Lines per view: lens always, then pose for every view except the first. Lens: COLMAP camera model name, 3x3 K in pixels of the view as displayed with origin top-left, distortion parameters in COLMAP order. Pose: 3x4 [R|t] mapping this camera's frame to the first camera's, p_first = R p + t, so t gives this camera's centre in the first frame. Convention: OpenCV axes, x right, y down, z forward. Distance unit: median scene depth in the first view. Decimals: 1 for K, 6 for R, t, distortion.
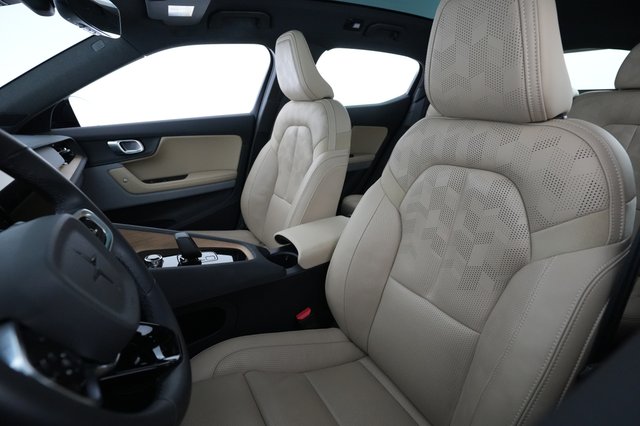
lens RADIAL K [[313.9, 0, 320.0], [0, 313.9, 213.0], [0, 0, 1]] dist [-0.002598, 0.000355]
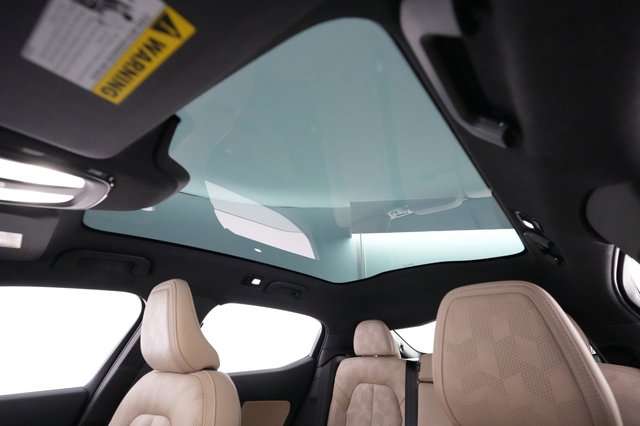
lens RADIAL K [[313.9, 0, 320.0], [0, 313.9, 213.0], [0, 0, 1]] dist [-0.002598, 0.000355]
pose [[0.952767, 0.135945, 0.271577, 0.020123], [0.091439, 0.724321, -0.683373, -0.113492], [-0.289610, 0.675927, 0.677678, 0.216293]]
